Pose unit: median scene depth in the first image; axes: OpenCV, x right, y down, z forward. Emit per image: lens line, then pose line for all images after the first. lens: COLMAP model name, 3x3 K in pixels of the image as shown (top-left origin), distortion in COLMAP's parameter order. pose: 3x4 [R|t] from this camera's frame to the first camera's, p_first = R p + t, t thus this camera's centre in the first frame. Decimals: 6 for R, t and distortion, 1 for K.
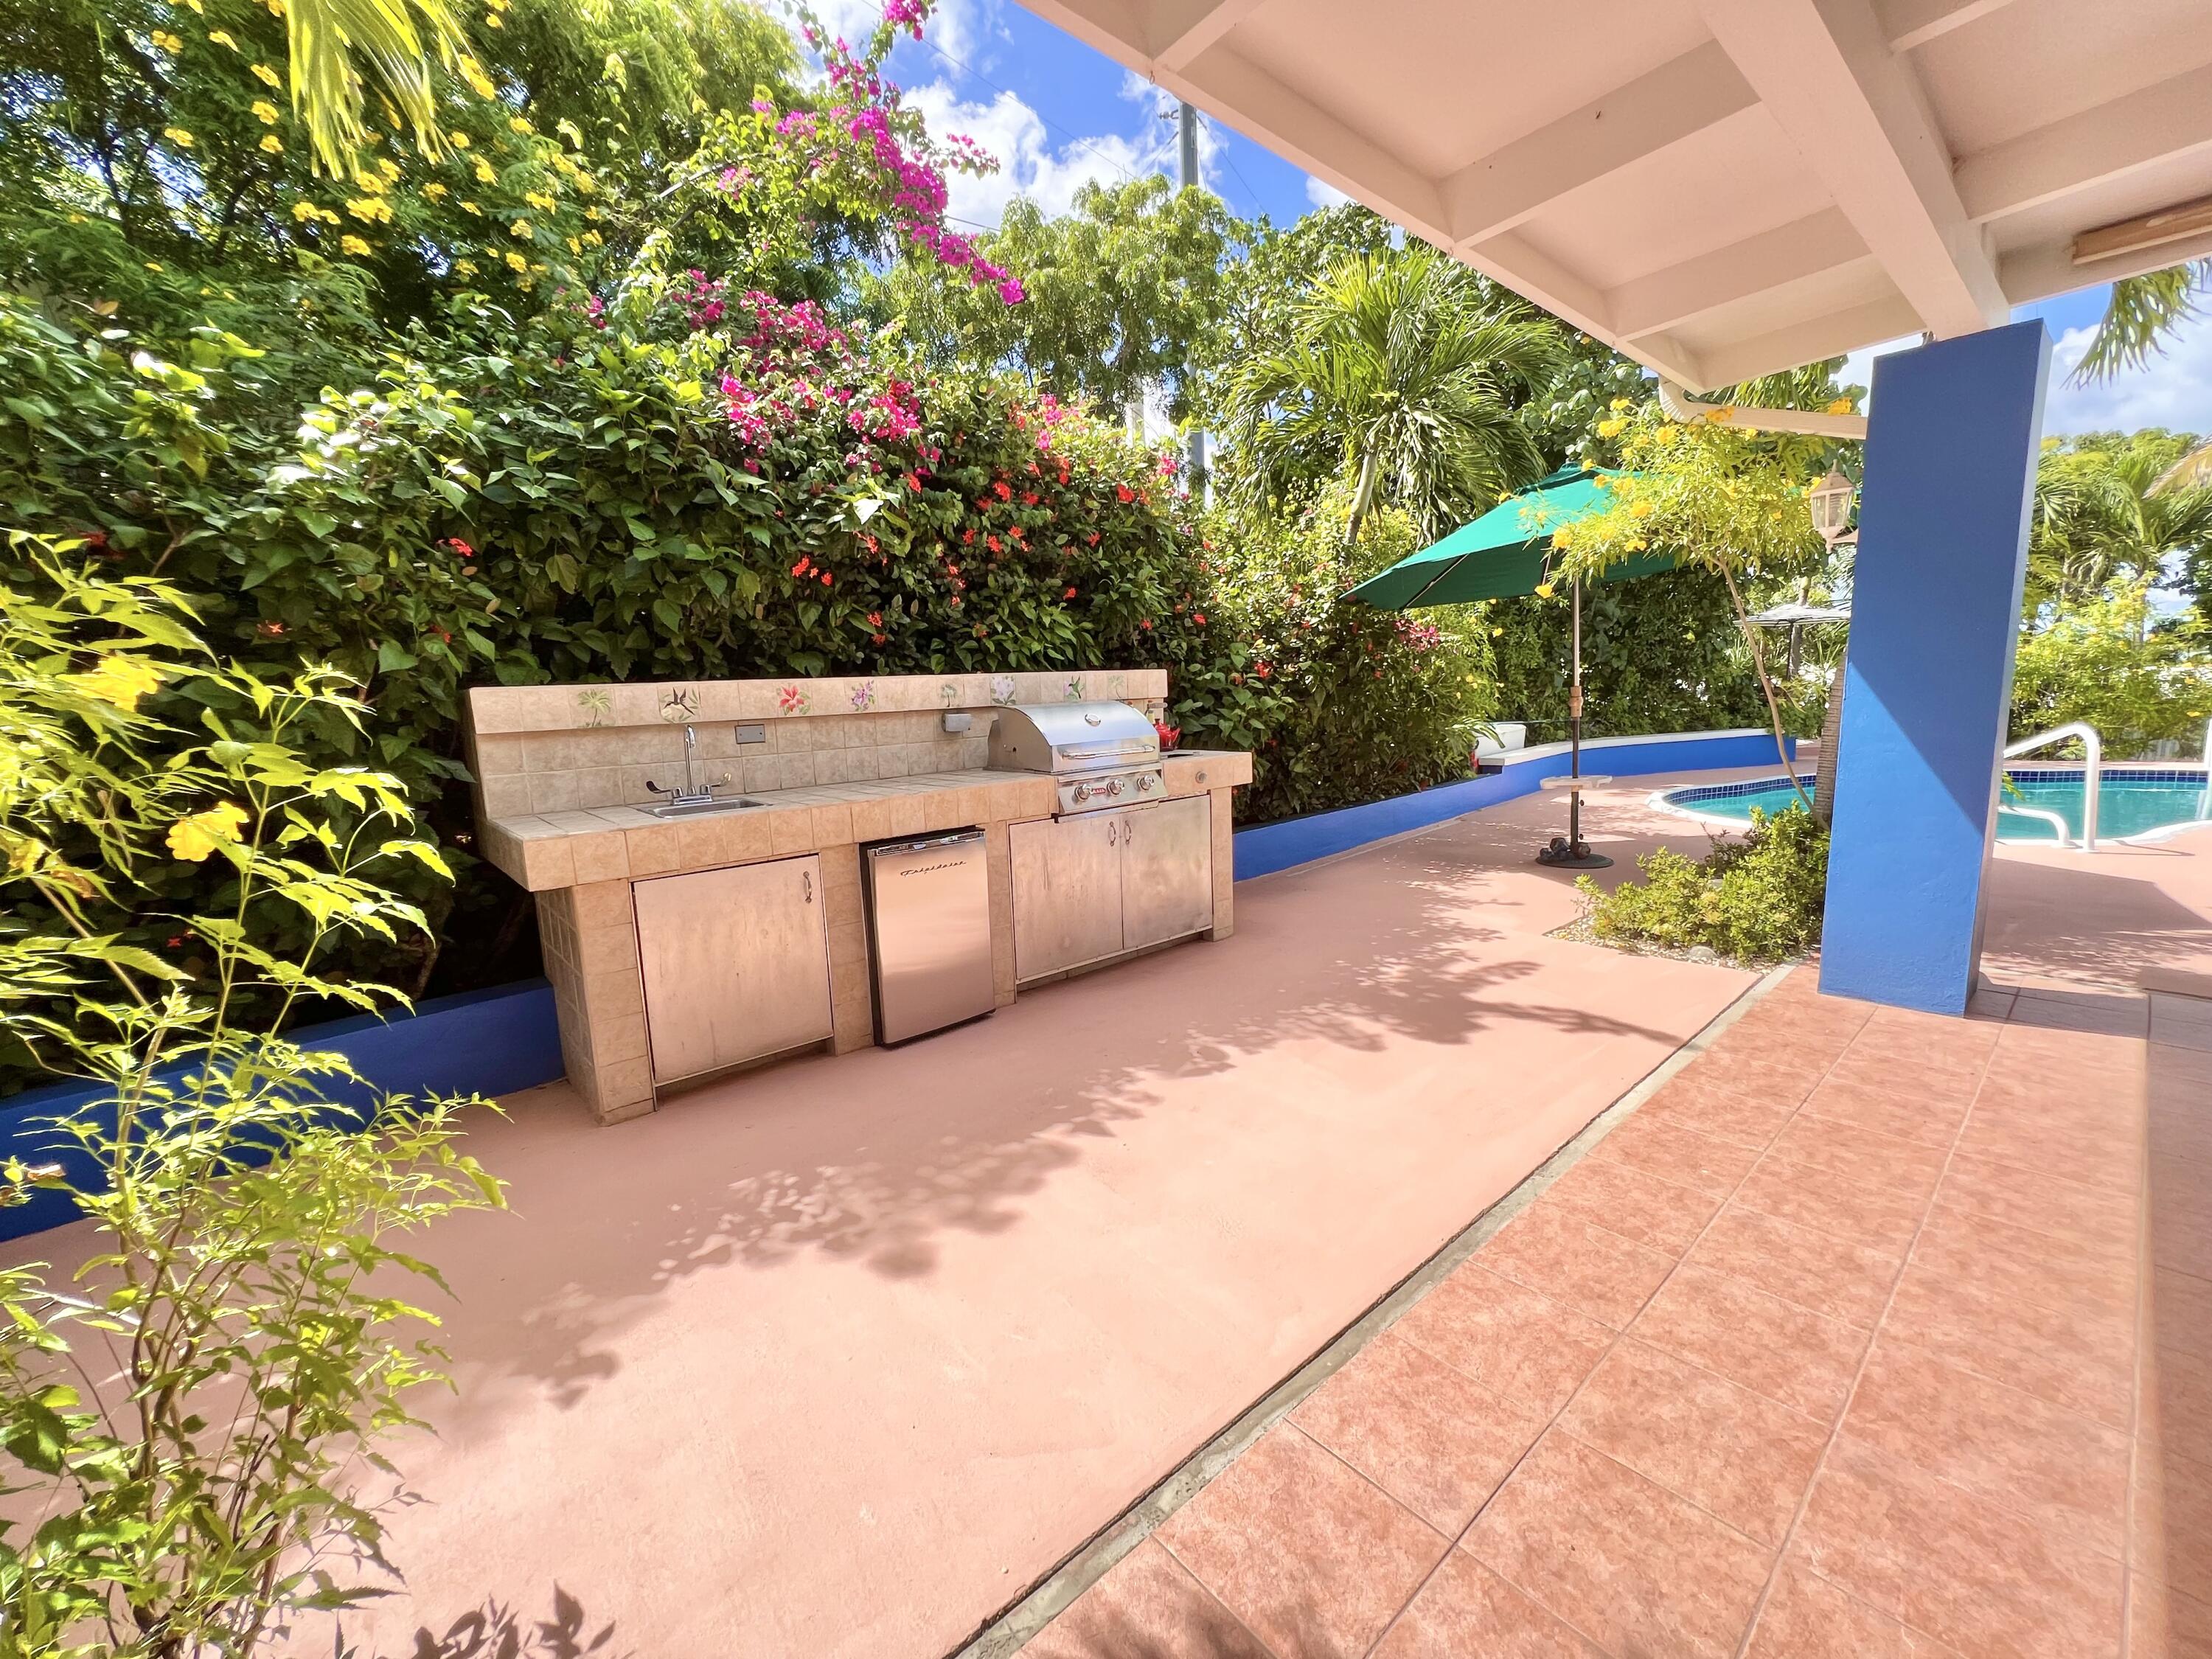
lens RADIAL K [[898.8, 0, 1100.8], [0, 898.8, 821.6], [0, 0, 1]] dist [-0.000049, 0.000534]
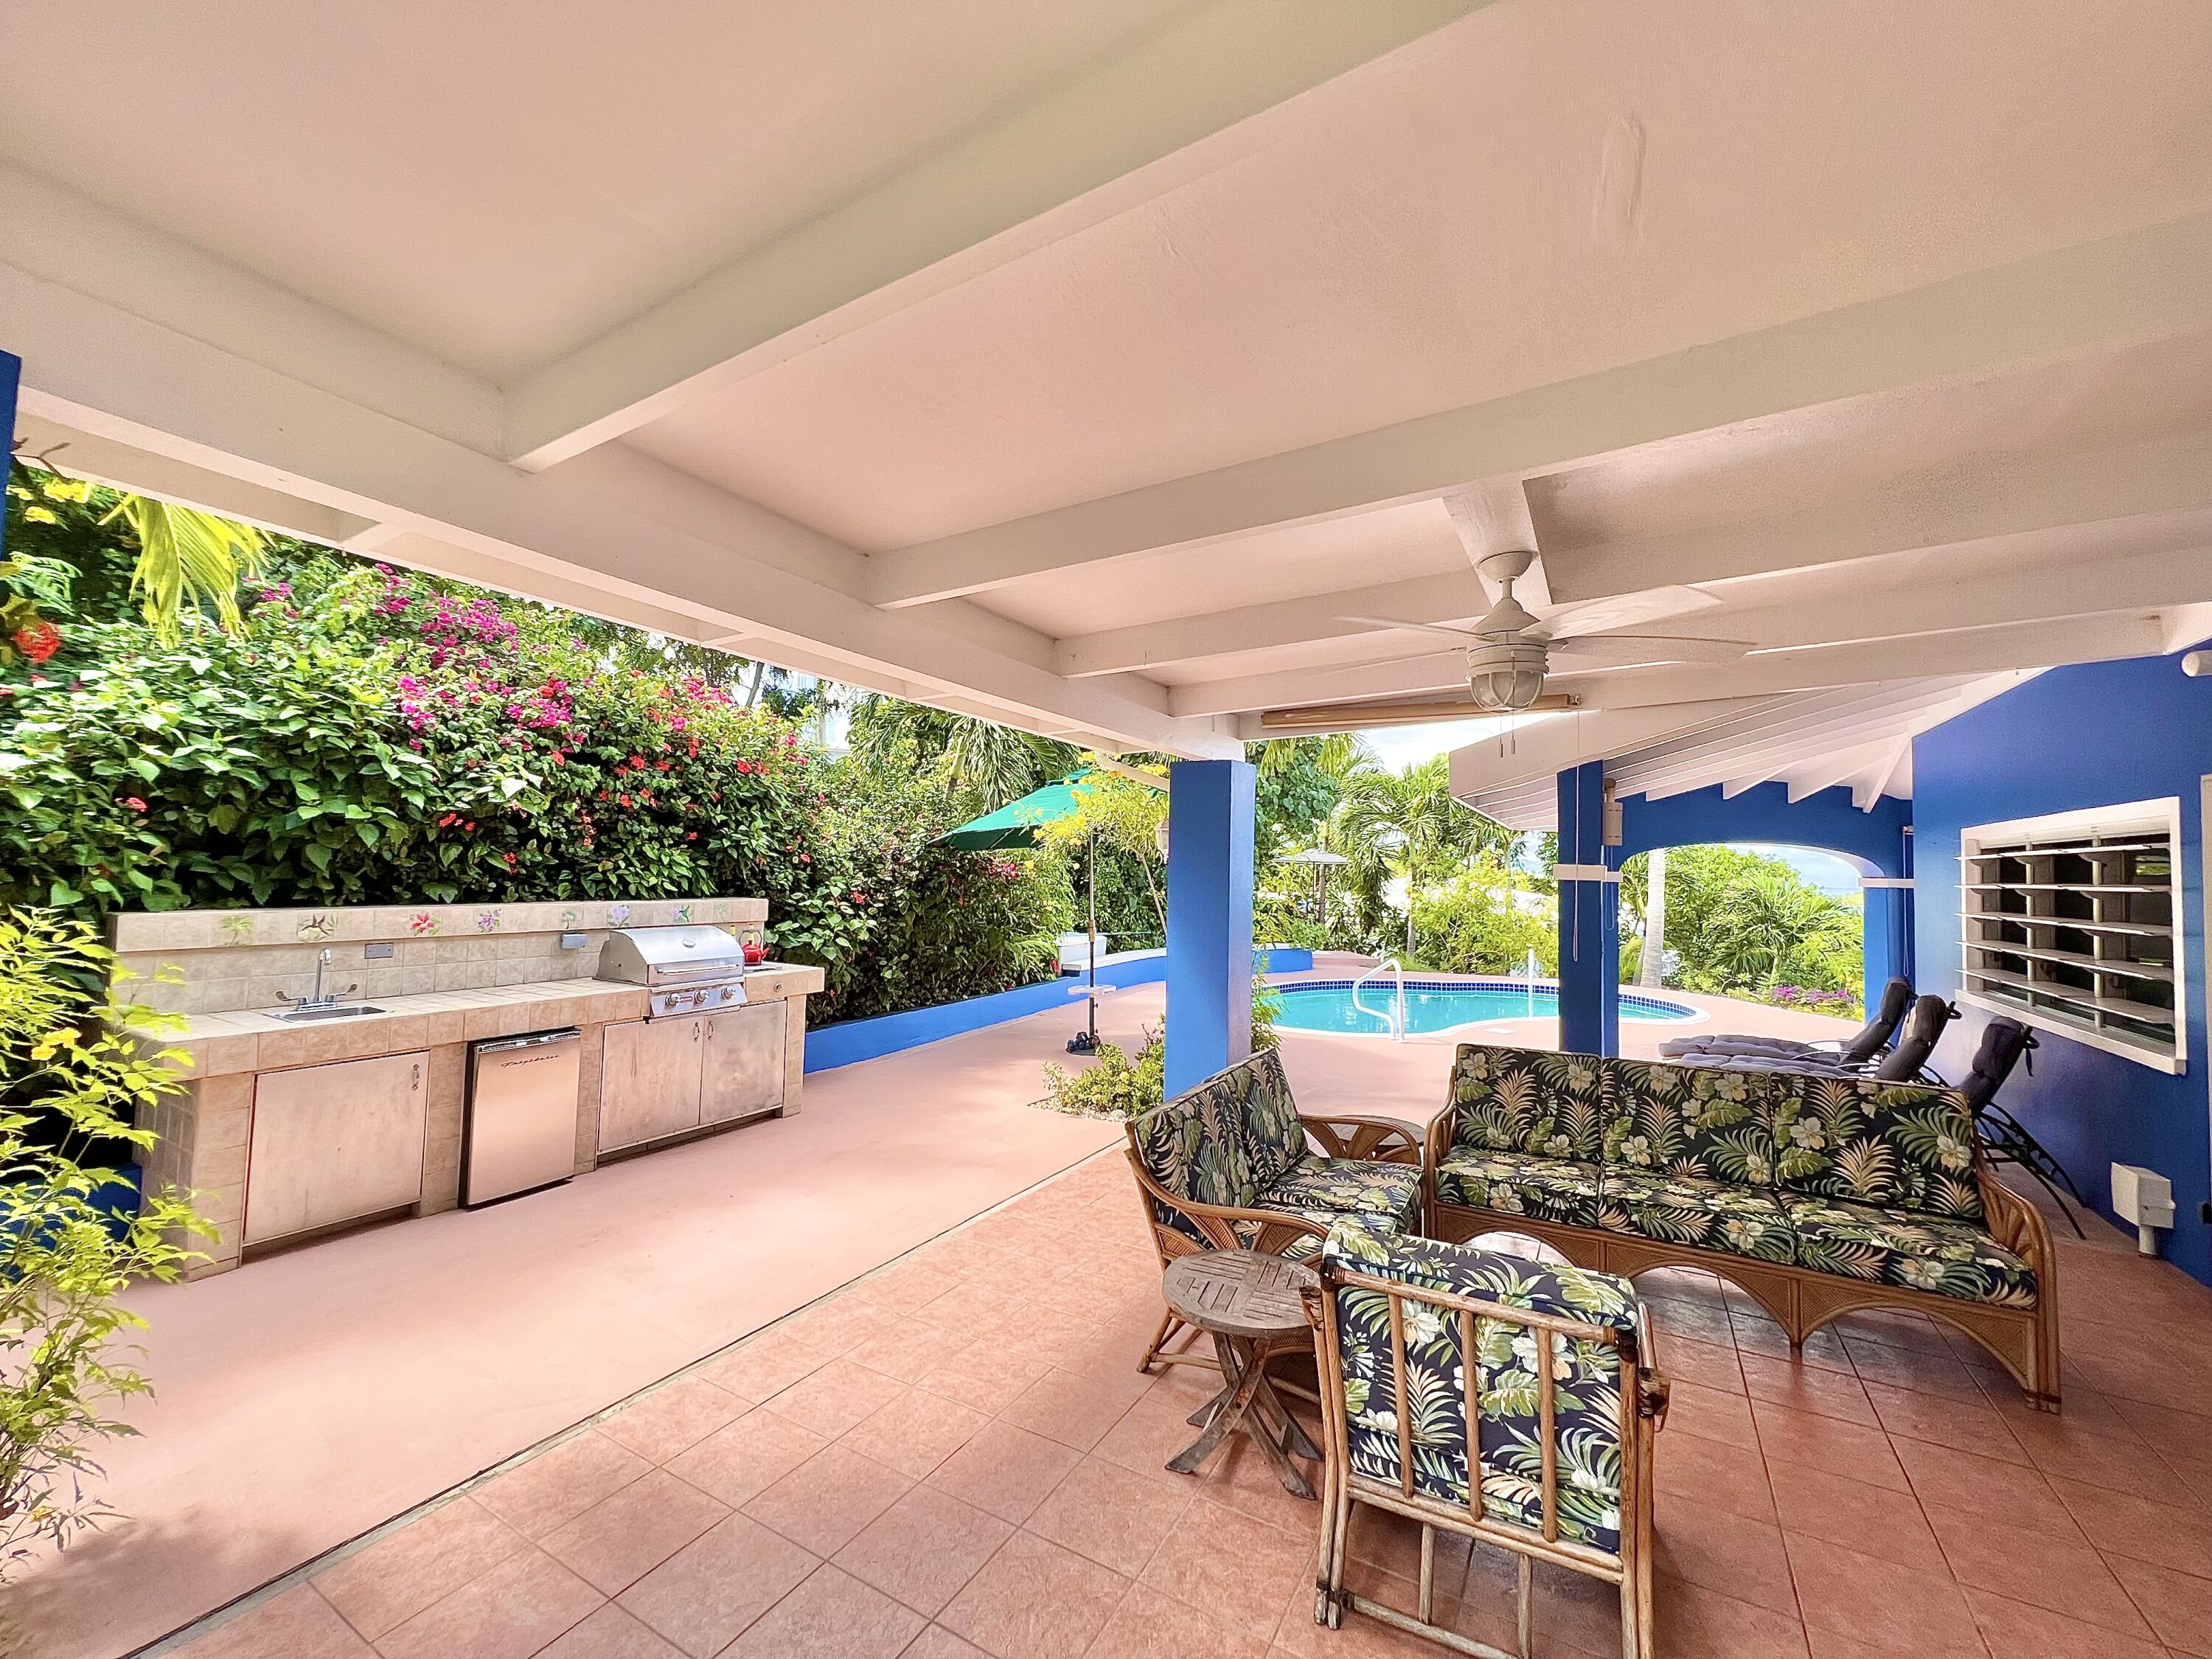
lens RADIAL K [[898.8, 0, 1100.8], [0, 898.8, 821.6], [0, 0, 1]] dist [-0.000049, 0.000534]
pose [[0.943819, 0.076282, 0.321538, 0.125044], [-0.010165, 0.979234, -0.202477, -0.027429], [-0.330307, 0.187833, 0.924995, -0.461868]]
